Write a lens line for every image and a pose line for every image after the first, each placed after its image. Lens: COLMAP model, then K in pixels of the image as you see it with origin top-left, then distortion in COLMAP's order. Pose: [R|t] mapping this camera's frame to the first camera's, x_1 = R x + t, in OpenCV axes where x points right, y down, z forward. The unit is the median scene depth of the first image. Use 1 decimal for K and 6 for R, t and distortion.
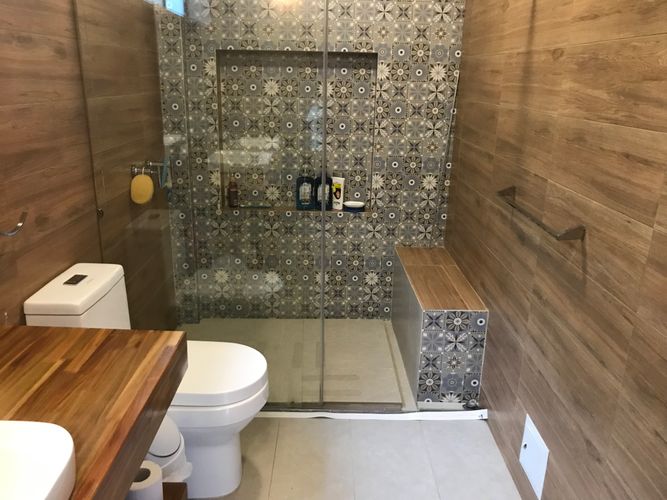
lens RADIAL K [[558.9, 0, 332.5], [0, 558.9, 250.9], [0, 0, 1]] dist [0.034742, -0.017429]
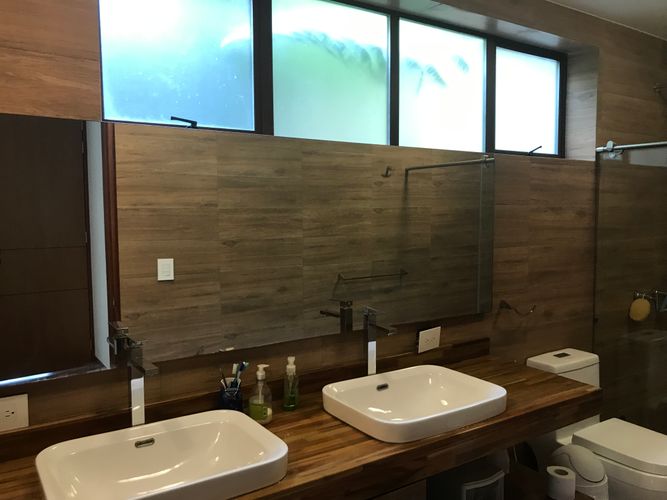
lens RADIAL K [[558.9, 0, 332.2], [0, 558.9, 249.9], [0, 0, 1]] dist [0.034742, -0.017429]
pose [[0.567877, 0.033894, -0.822415, 0.412473], [-0.225841, 0.967223, -0.116081, 0.086890], [0.791525, 0.251654, 0.556918, -0.399253]]
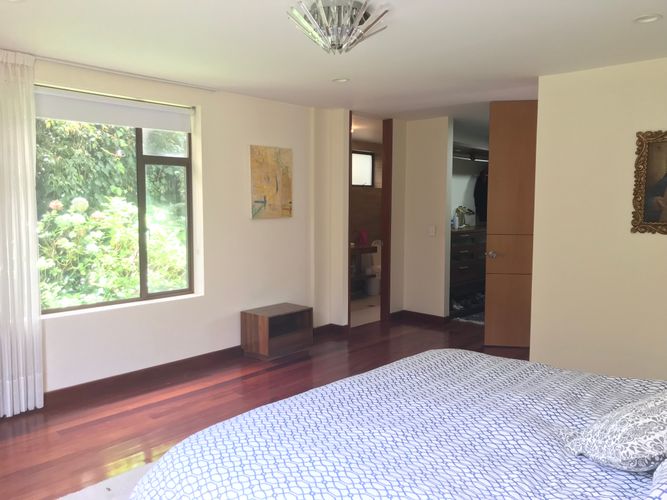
lens RADIAL K [[558.9, 0, 333.2], [0, 558.9, 249.3], [0, 0, 1]] dist [0.034742, -0.017429]
pose [[0.753956, 0.033572, -0.656066, 2.474189], [-0.180118, 0.970985, -0.157306, 0.892038], [0.631750, 0.236771, 0.738127, -2.820583]]
